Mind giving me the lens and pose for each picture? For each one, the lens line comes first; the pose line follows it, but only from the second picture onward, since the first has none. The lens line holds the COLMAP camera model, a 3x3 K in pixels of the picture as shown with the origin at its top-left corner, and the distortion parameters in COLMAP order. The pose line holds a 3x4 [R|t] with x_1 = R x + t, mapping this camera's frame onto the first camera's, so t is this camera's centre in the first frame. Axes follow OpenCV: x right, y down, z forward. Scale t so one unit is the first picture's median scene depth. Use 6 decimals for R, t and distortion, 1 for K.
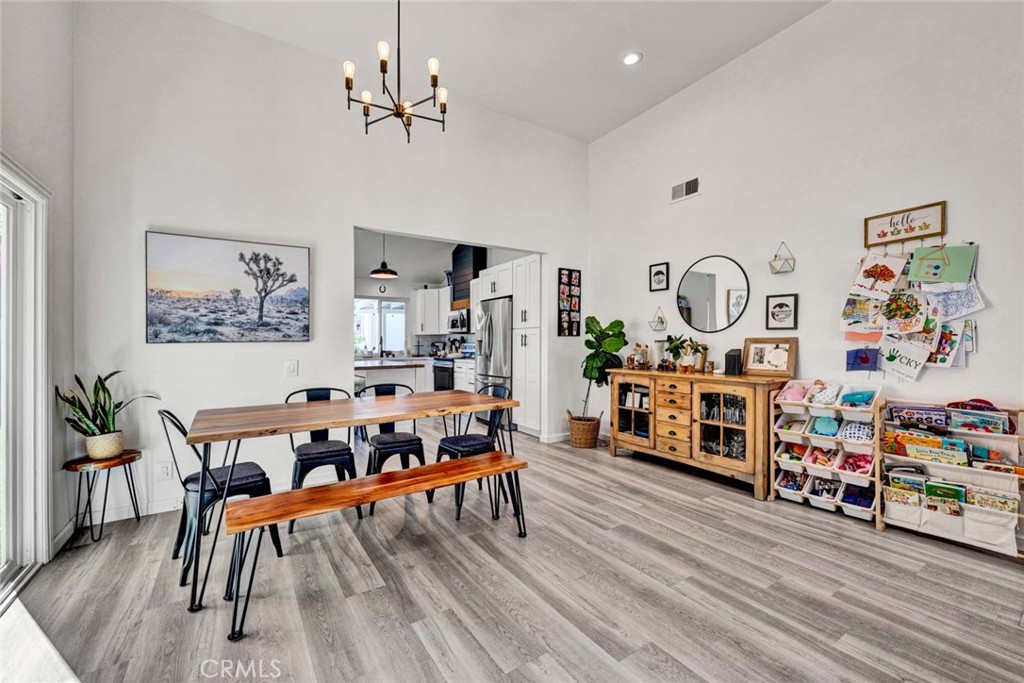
lens RADIAL K [[416.5, 0, 493.7], [0, 416.5, 343.6], [0, 0, 1]] dist [0.002144, -0.002645]
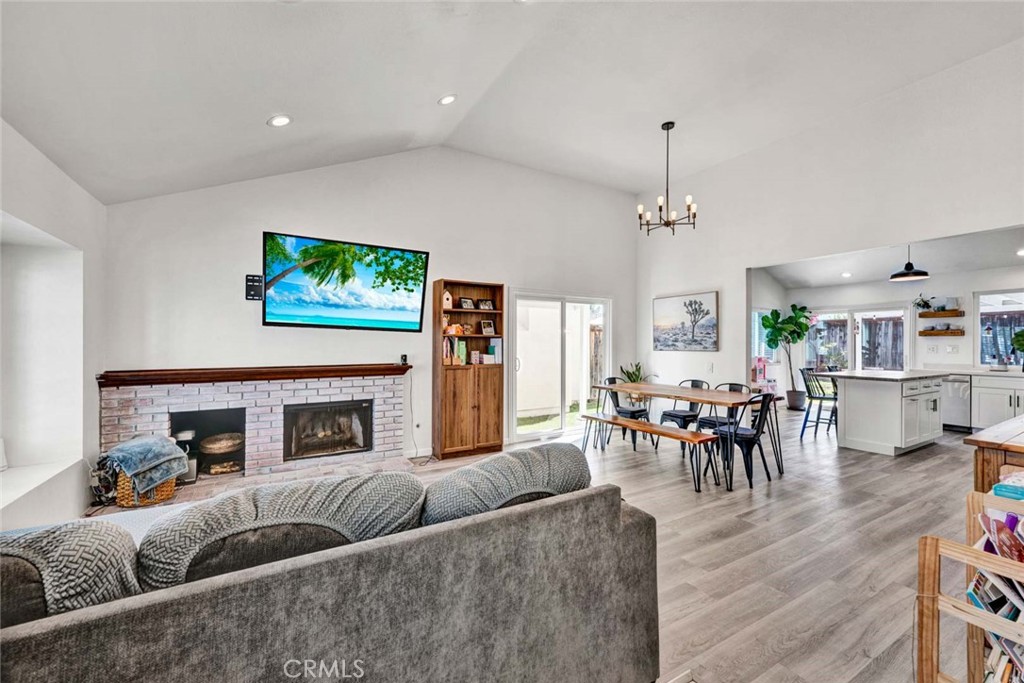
lens RADIAL K [[416.5, 0, 513.0], [0, 416.5, 334.3], [0, 0, 1]] dist [0.002144, -0.002645]
pose [[-0.052521, -0.012898, -0.998537, 1.208227], [-0.003447, 0.999913, -0.012735, -0.048906], [0.998614, 0.002773, -0.052561, 0.338263]]
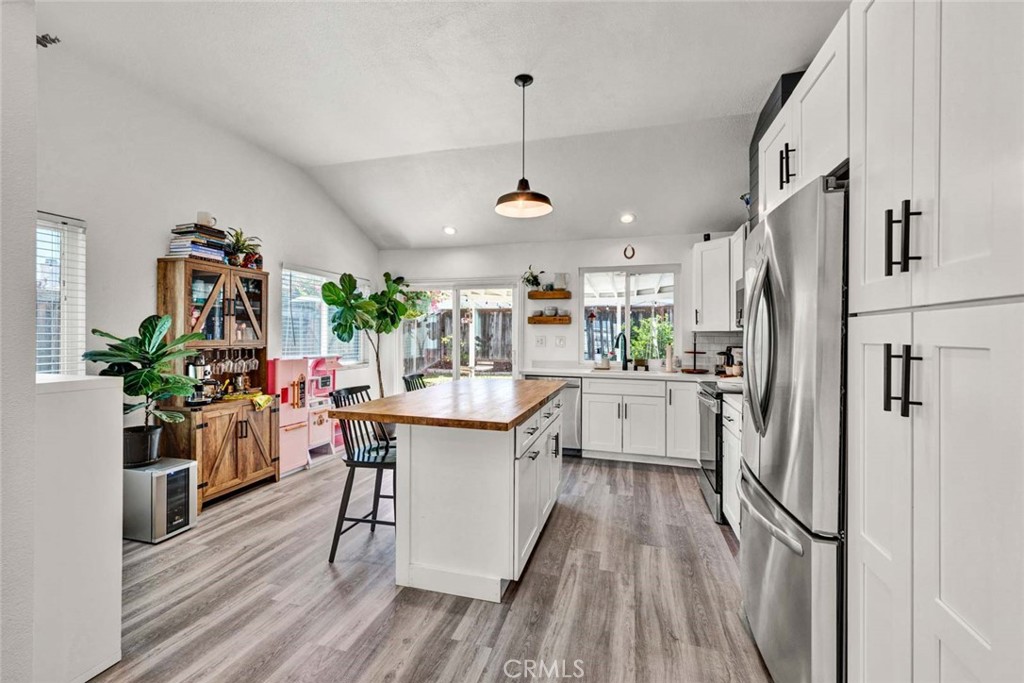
lens RADIAL K [[416.5, 0, 526.2], [0, 416.5, 329.0], [0, 0, 1]] dist [0.002144, -0.002645]
pose [[0.676363, 0.001452, -0.736567, 0.151213], [-0.013202, 0.999861, -0.010152, -0.039559], [0.736450, 0.016591, 0.676289, 1.216220]]
